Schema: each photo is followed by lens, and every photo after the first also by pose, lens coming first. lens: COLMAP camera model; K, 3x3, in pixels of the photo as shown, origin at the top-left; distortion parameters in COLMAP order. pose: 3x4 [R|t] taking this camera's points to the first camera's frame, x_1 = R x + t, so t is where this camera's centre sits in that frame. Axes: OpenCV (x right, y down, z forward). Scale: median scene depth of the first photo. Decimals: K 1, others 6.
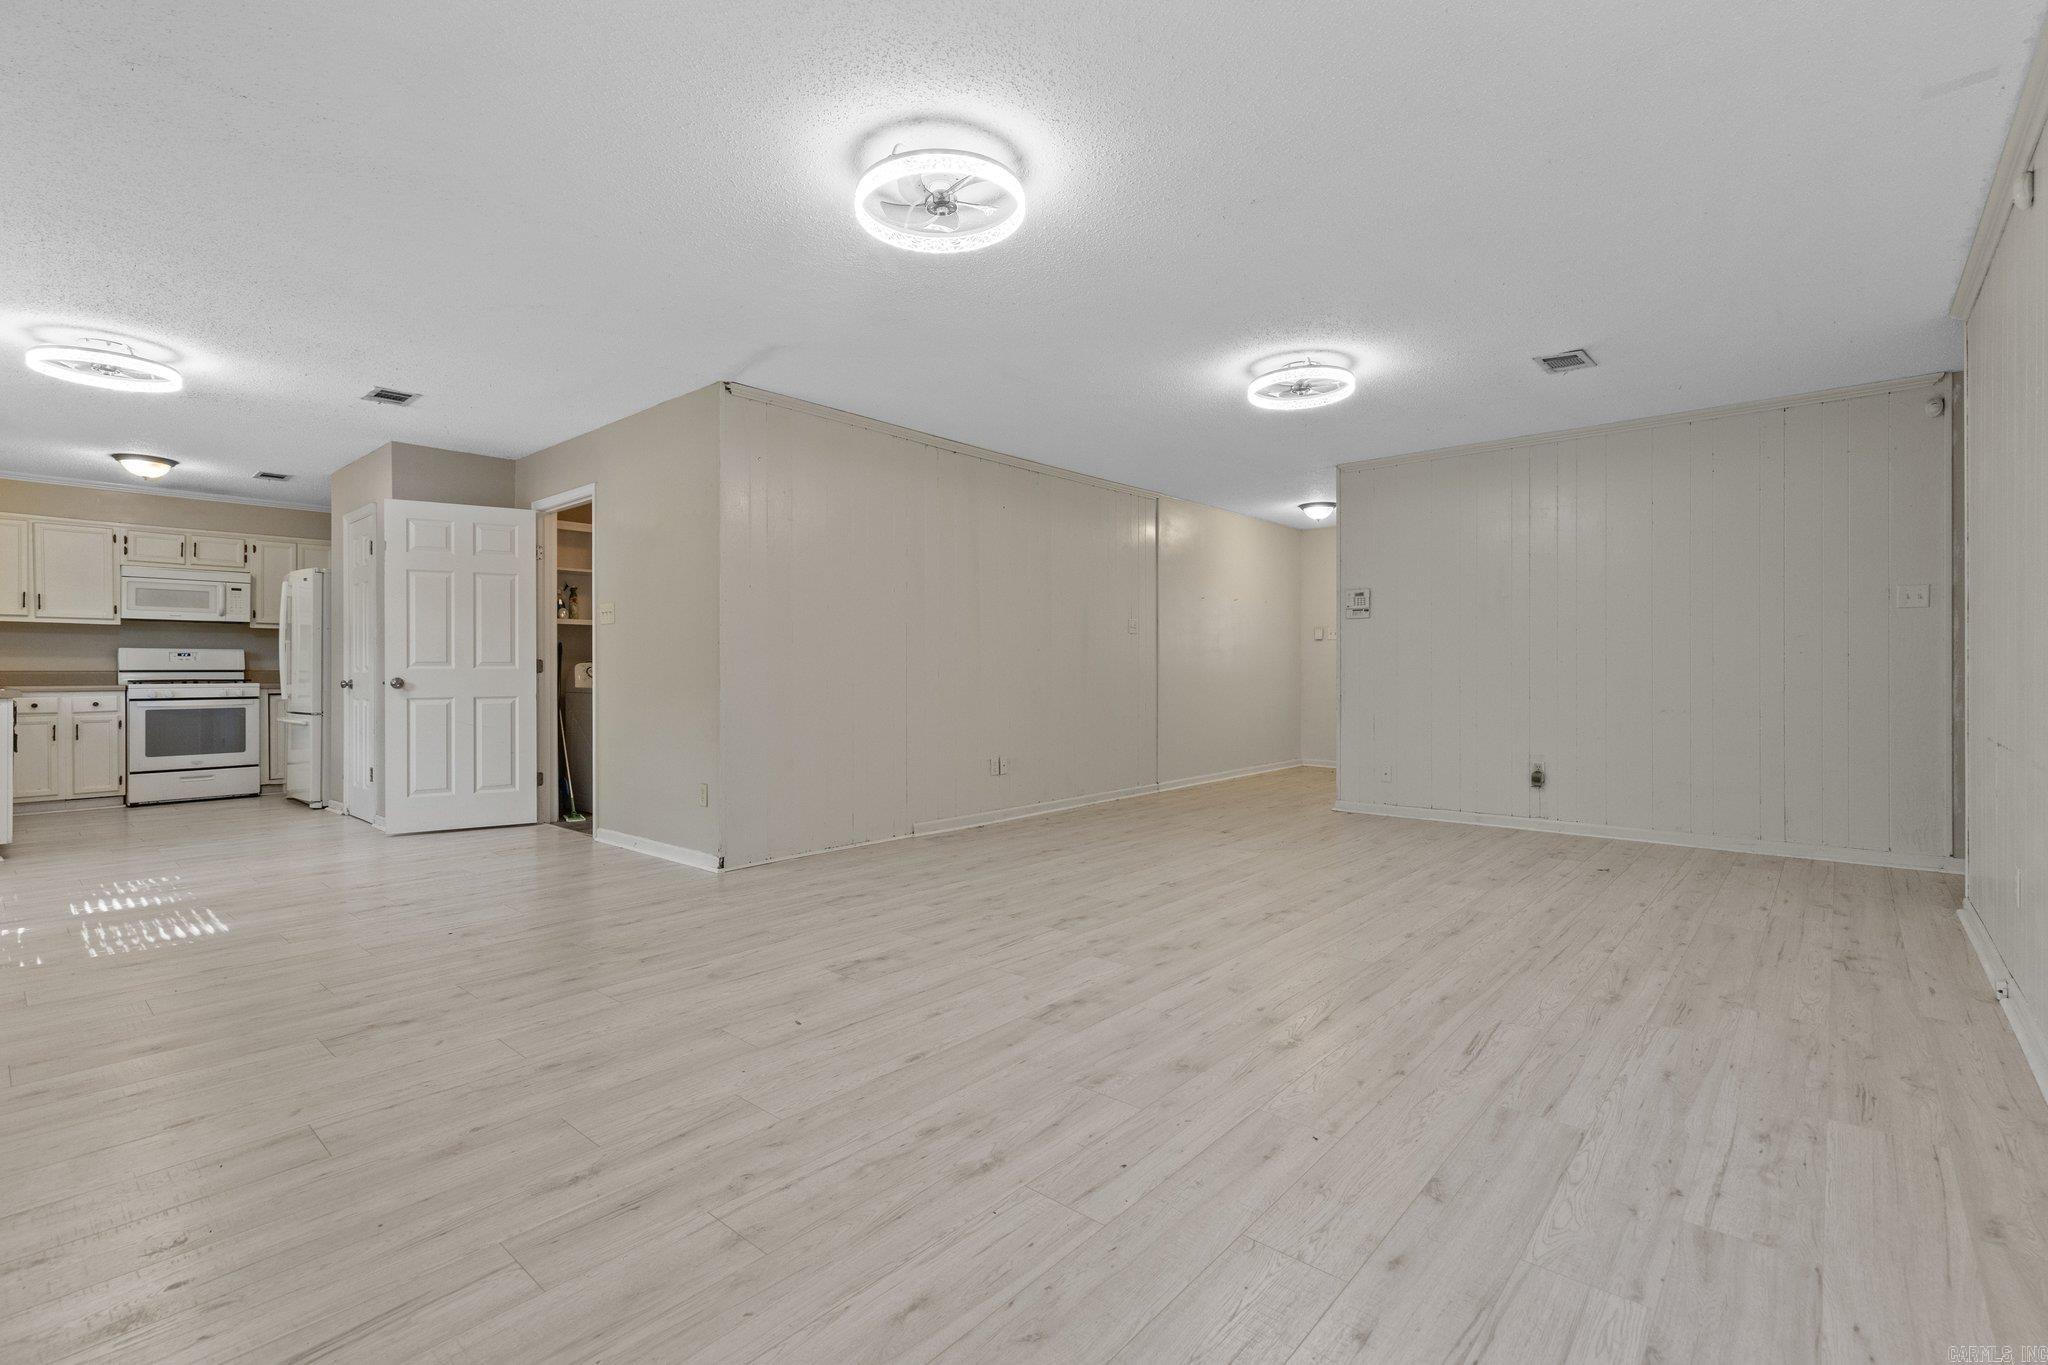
lens RADIAL K [[926.7, 0, 1028.0], [0, 926.7, 669.8], [0, 0, 1]] dist [0.006809, -0.001299]
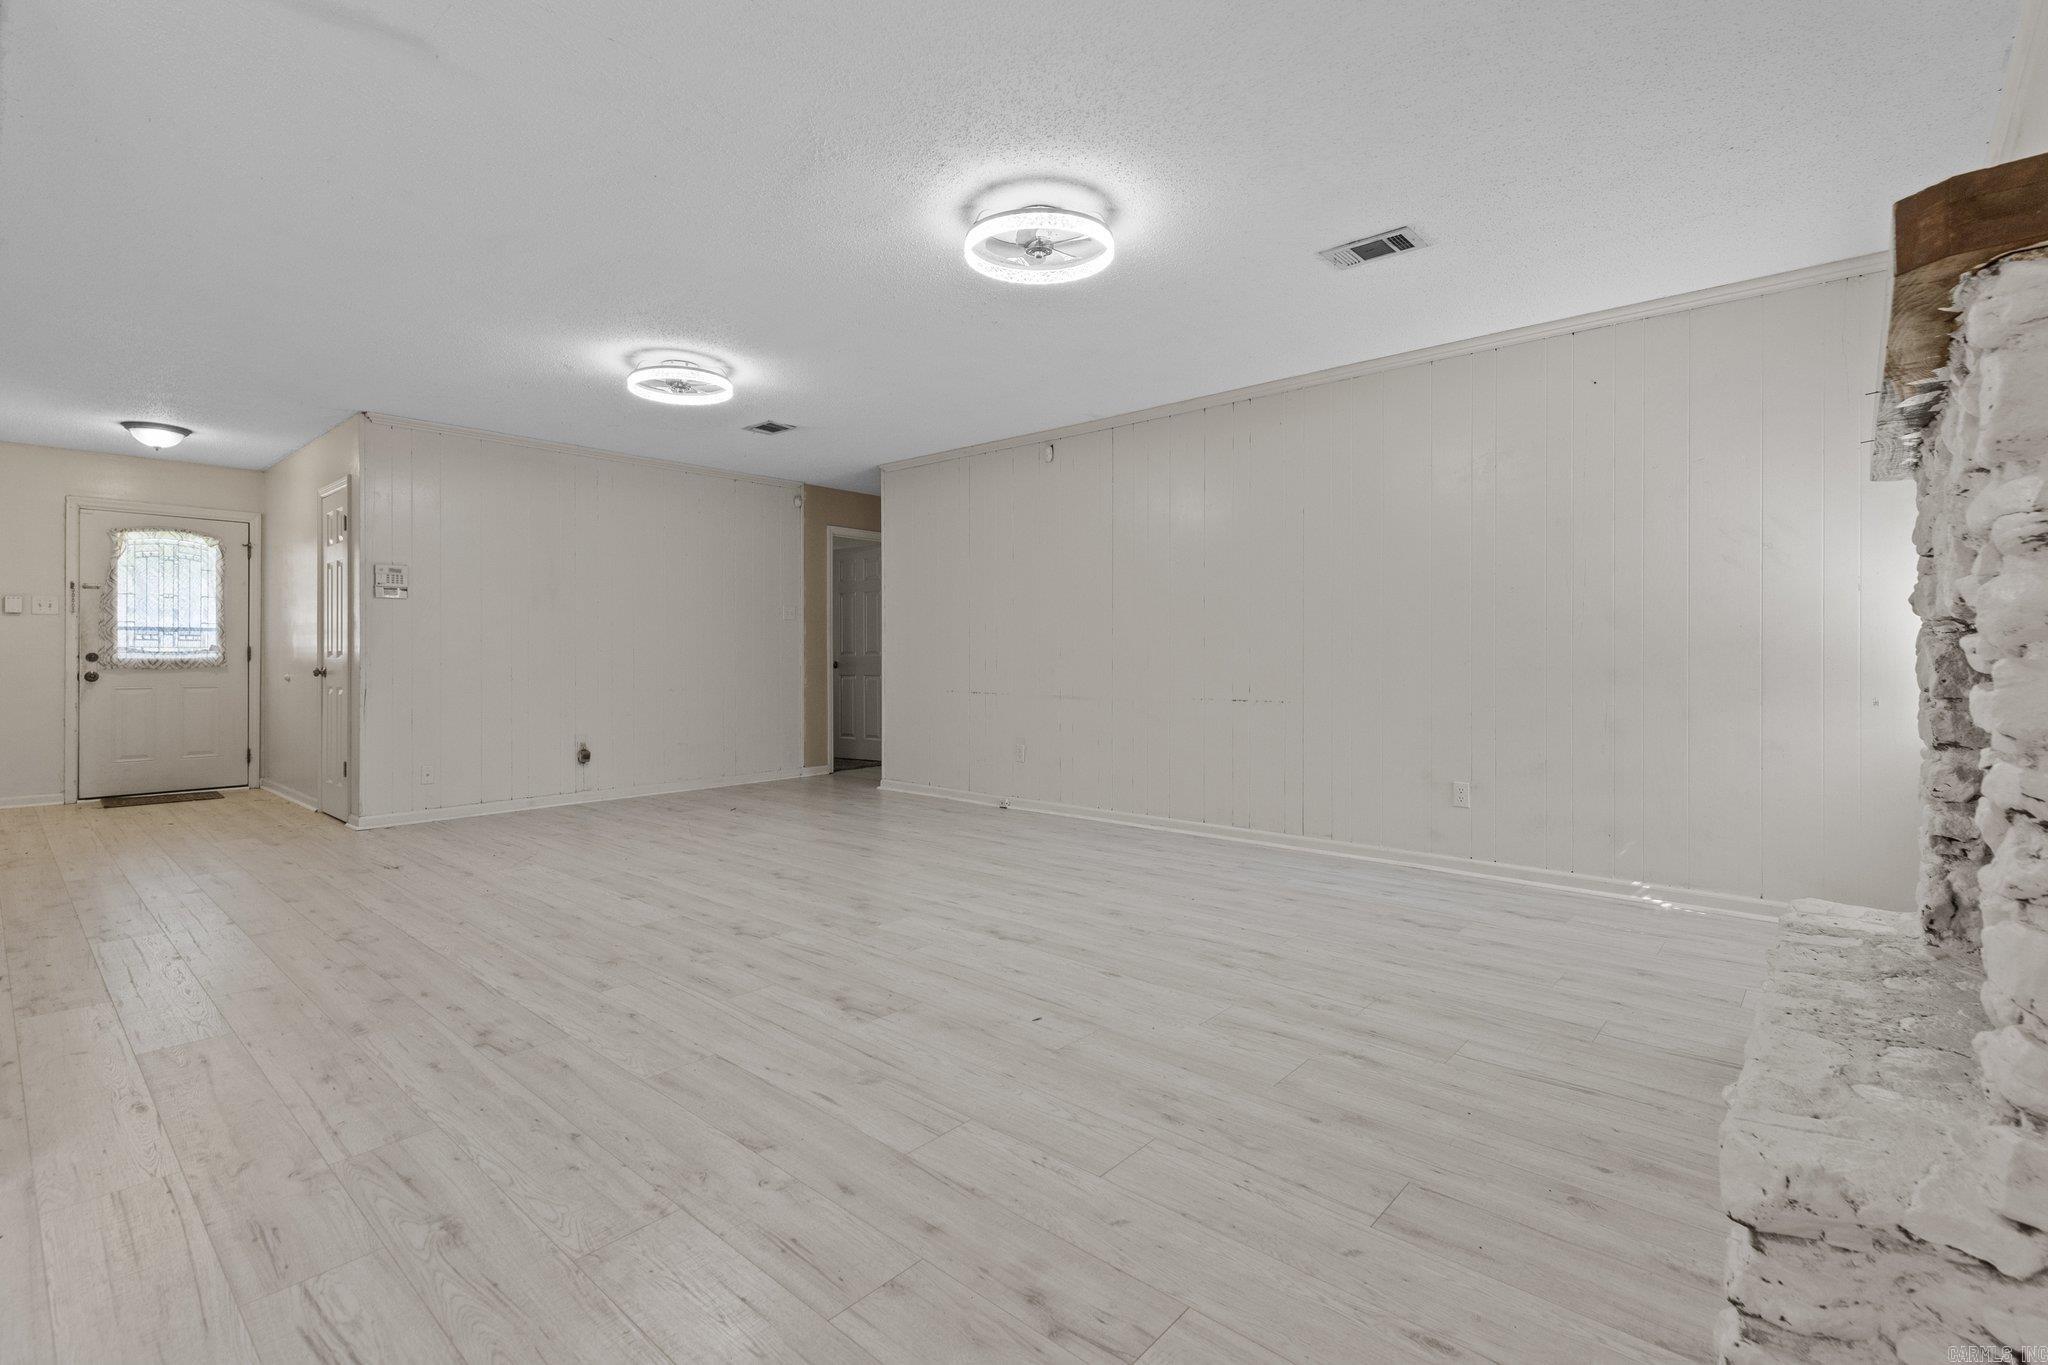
lens RADIAL K [[926.7, 0, 1024.7], [0, 926.7, 661.3], [0, 0, 1]] dist [0.006809, -0.001299]
pose [[0.006845, -0.004672, 0.999966, -1.260812], [0.000433, 0.999989, 0.004669, -0.001783], [-0.999976, 0.000401, 0.006847, 1.035822]]
